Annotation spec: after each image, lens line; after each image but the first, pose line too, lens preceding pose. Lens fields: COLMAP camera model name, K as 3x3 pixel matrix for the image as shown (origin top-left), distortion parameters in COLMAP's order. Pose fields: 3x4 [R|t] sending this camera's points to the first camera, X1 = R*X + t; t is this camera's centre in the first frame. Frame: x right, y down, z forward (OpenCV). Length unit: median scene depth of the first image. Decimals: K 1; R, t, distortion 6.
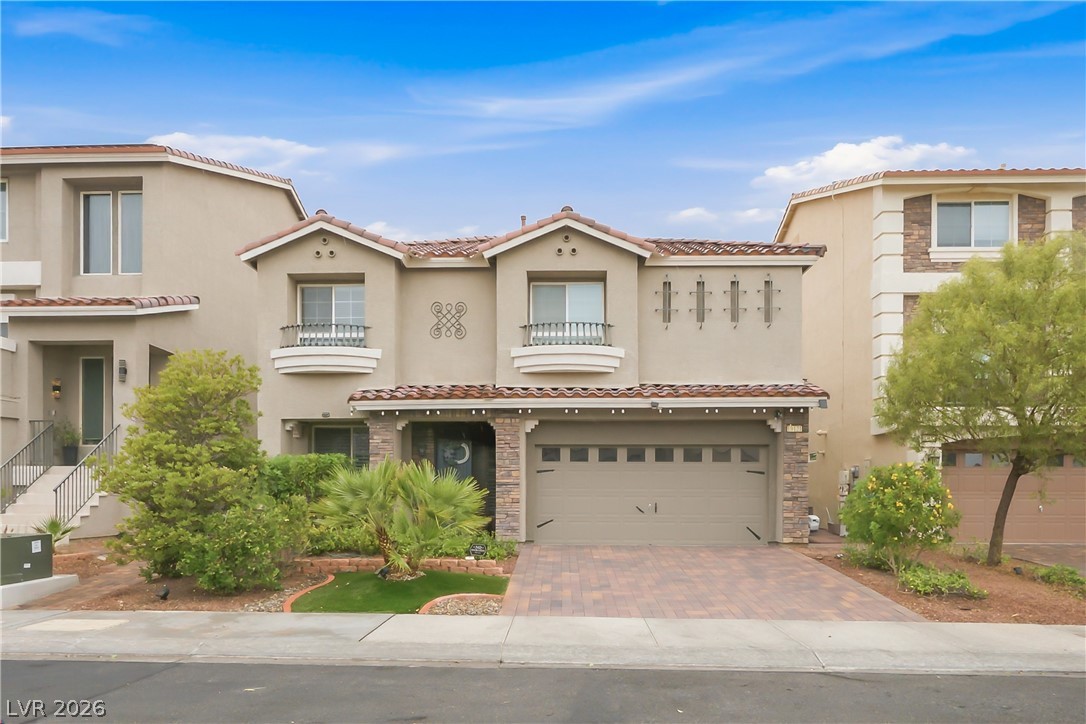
lens RADIAL K [[695.1, 0, 538.4], [0, 695.1, 495.8], [0, 0, 1]] dist [-0.001158, 0.002754]
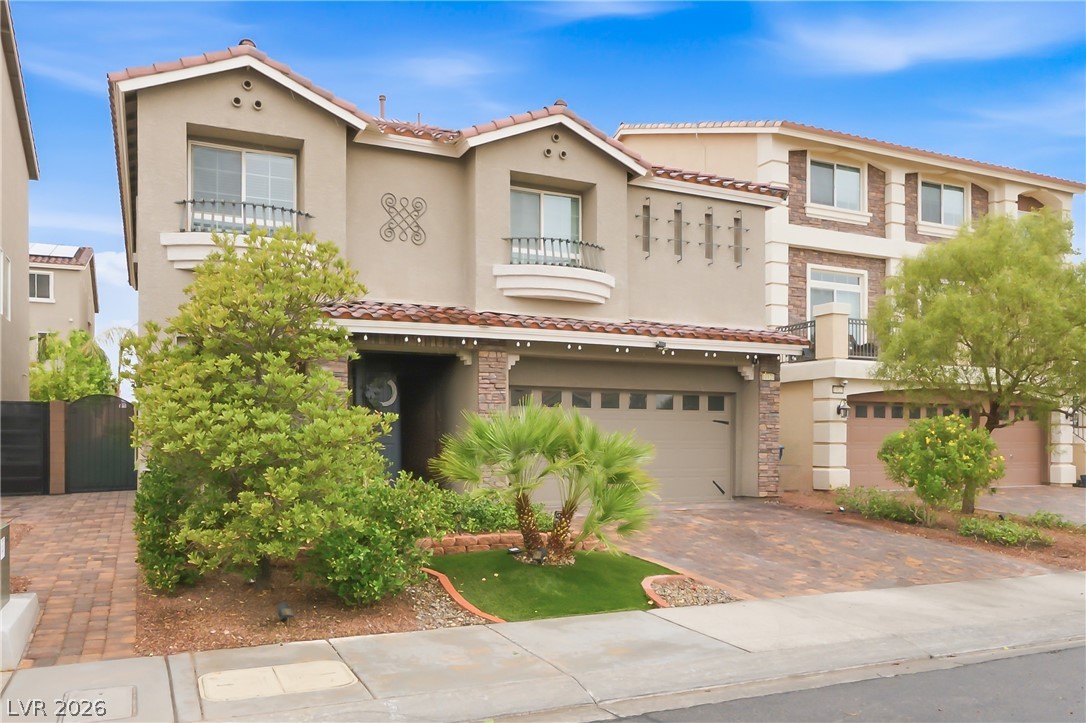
lens RADIAL K [[797.2, 0, 505.7], [0, 797.2, 440.3], [0, 0, 1]] dist [-0.001481, 0.002879]
pose [[0.902173, -0.000328, 0.431374, -0.415610], [0.000489, 1.000000, -0.000262, -0.009230], [-0.431374, 0.000447, 0.902173, 0.164381]]
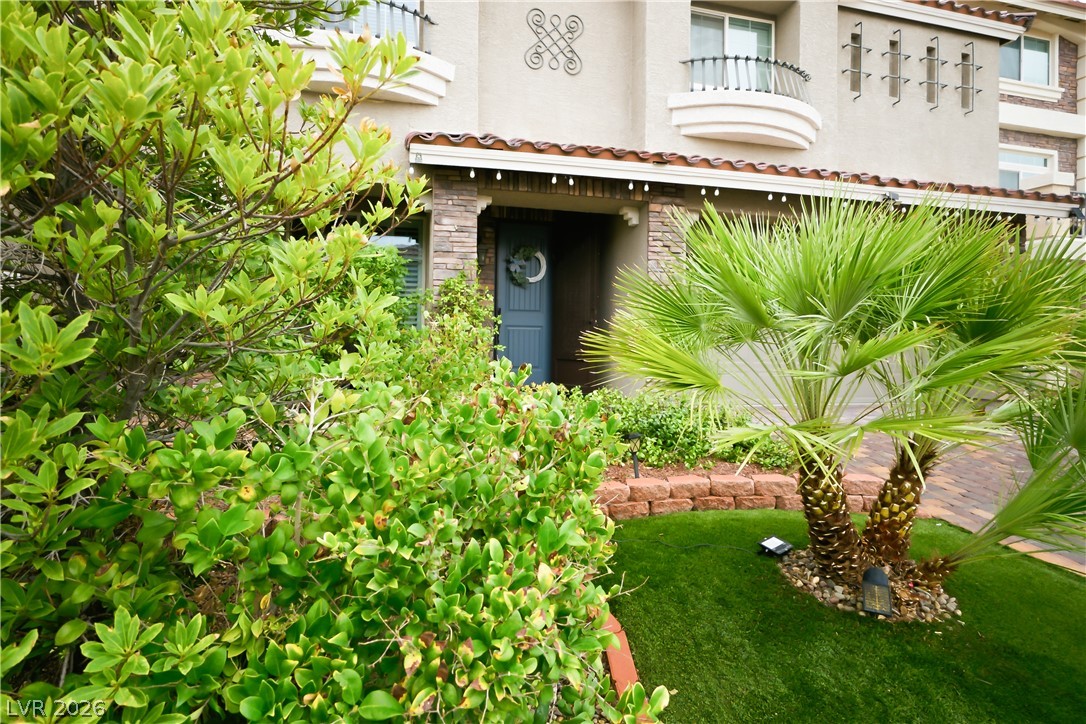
lens RADIAL K [[559.1, 0, 549.8], [0, 559.1, 330.7], [0, 0, 1]] dist [0.000603, -0.000801]
pose [[0.958101, 0.014285, 0.286074, -0.275739], [-0.011805, 0.999876, -0.010393, 0.005418], [-0.286187, 0.006580, 0.958151, 0.546260]]
